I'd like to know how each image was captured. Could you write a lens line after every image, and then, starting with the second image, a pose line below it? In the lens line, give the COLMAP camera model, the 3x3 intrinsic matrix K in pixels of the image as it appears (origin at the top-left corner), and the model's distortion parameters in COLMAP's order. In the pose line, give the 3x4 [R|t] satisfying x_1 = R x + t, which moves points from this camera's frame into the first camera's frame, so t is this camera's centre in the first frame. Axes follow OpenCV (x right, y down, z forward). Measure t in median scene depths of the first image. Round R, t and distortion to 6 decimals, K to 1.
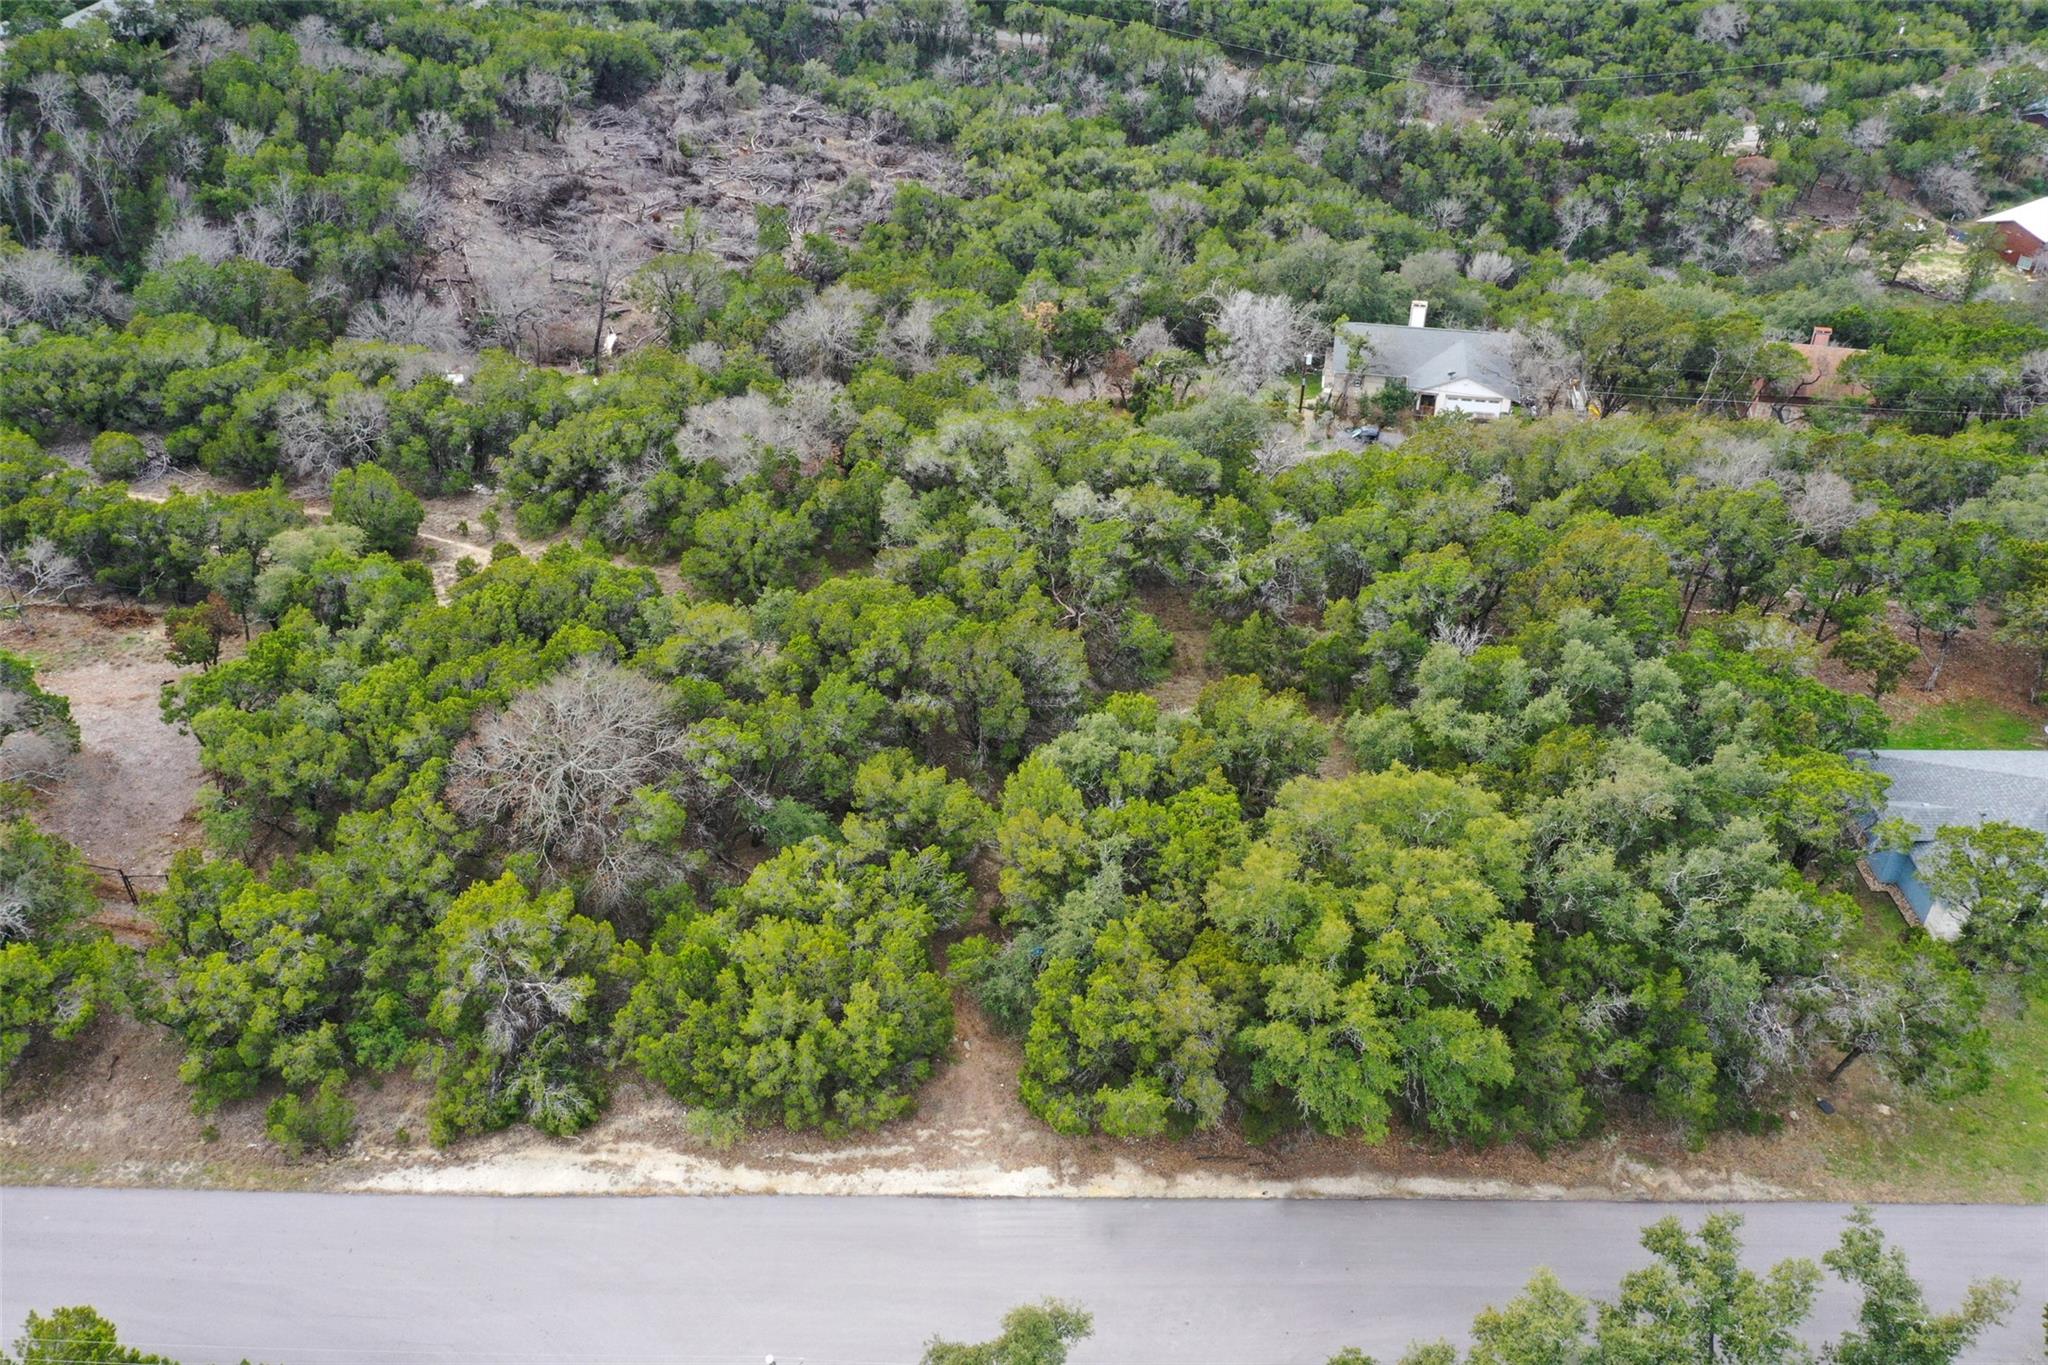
lens RADIAL K [[1603.2, 0, 1022.2], [0, 1603.2, 701.2], [0, 0, 1]] dist [-0.003768, 0.000563]
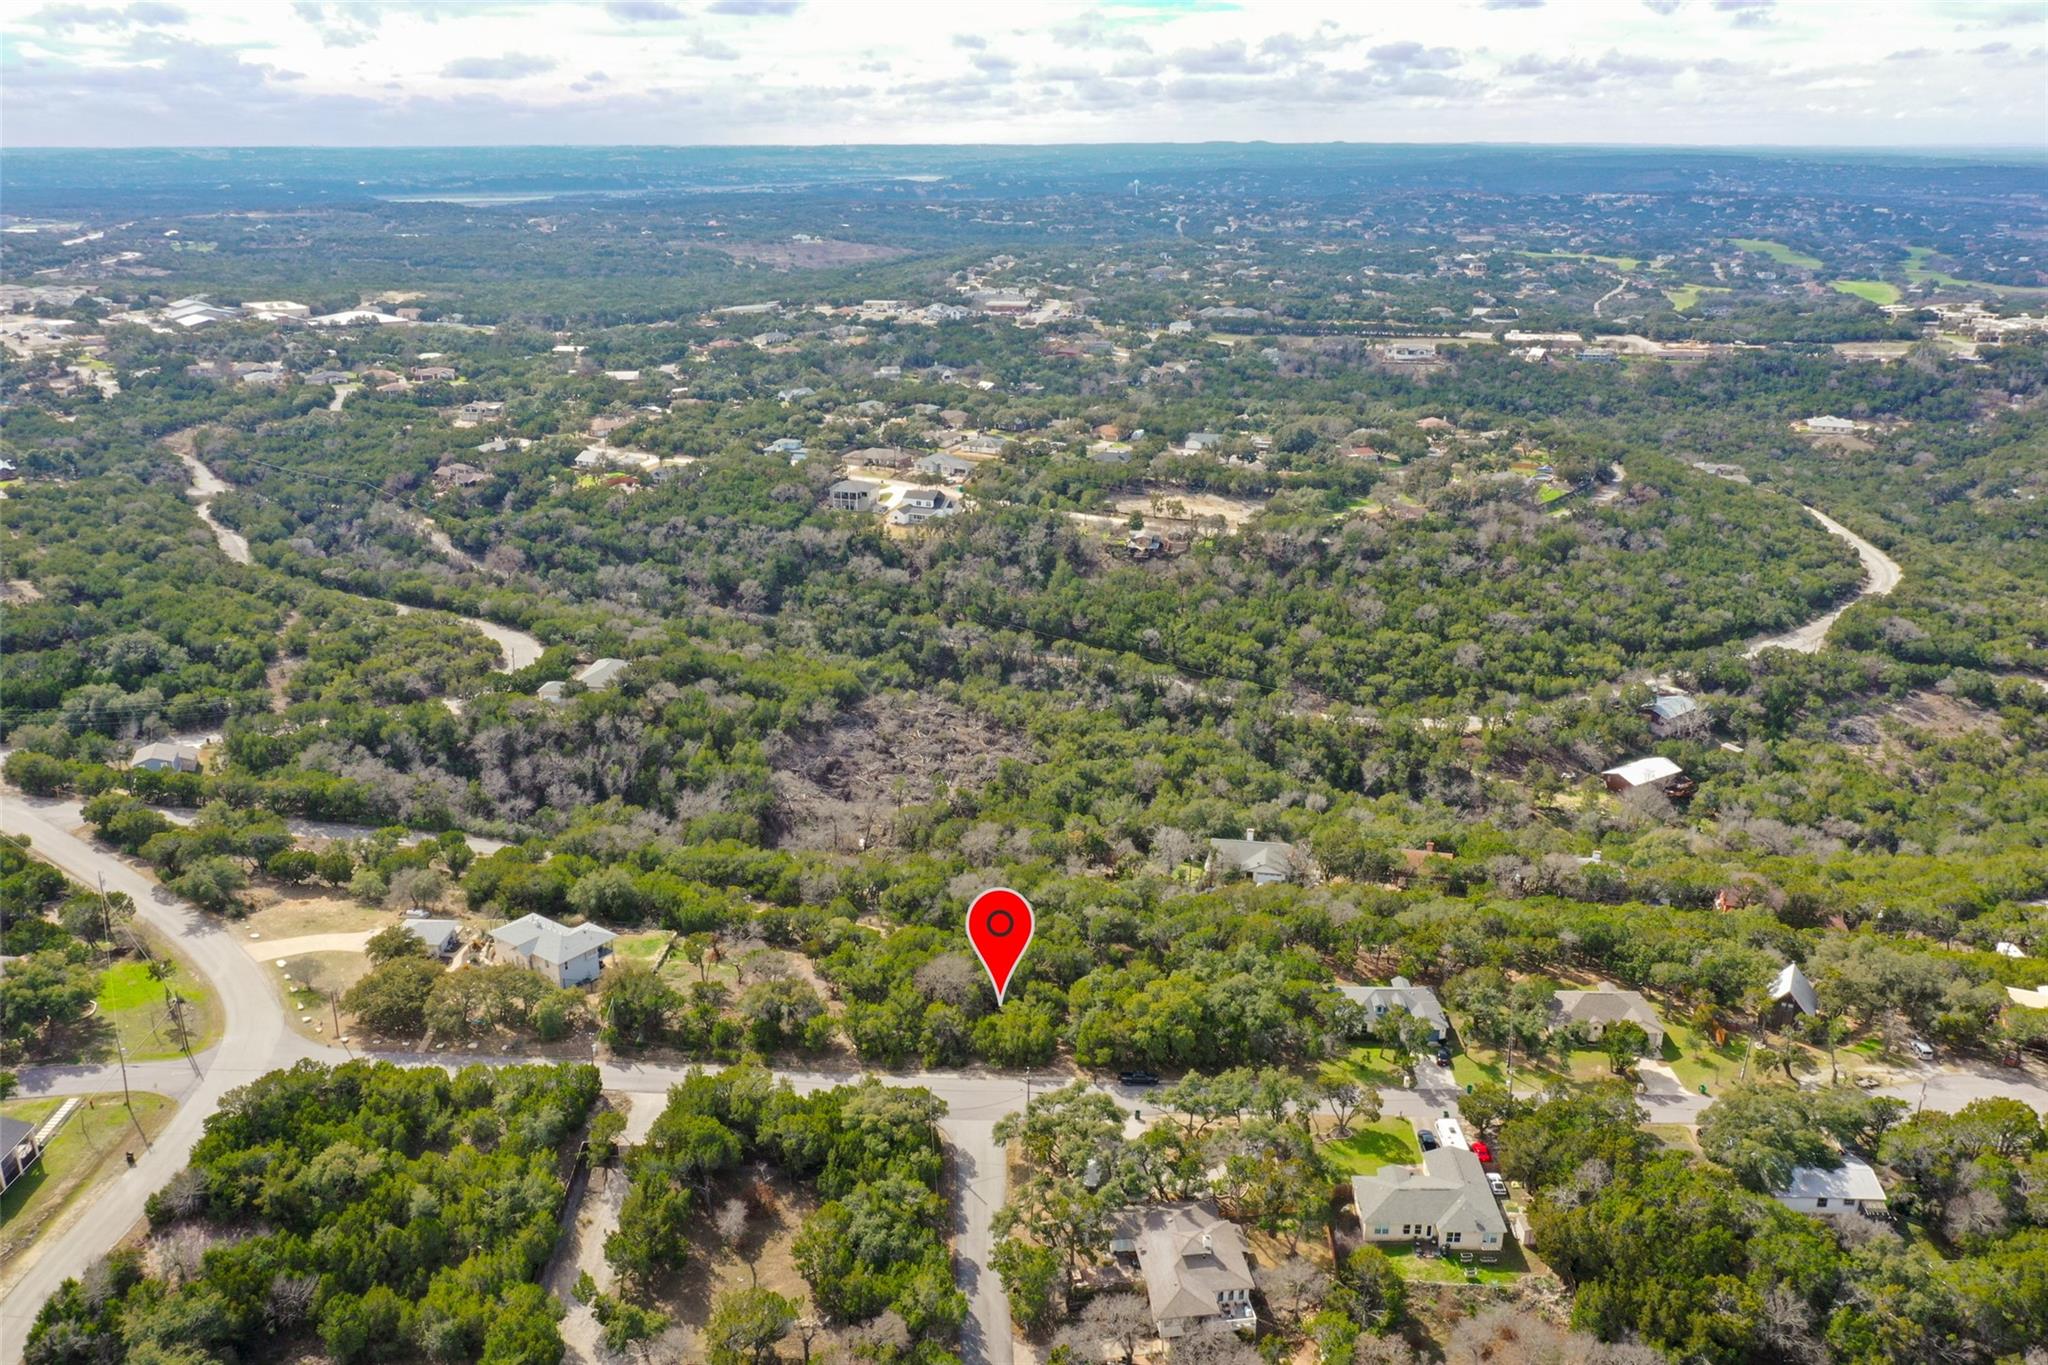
lens RADIAL K [[1603.2, 0, 1022.2], [0, 1603.2, 701.2], [0, 0, 1]] dist [-0.003768, 0.000563]
pose [[0.999863, 0.002593, -0.016333, -0.018472], [-0.007071, 0.959831, -0.280488, 0.136878], [0.014950, 0.280566, 0.959718, -0.796329]]
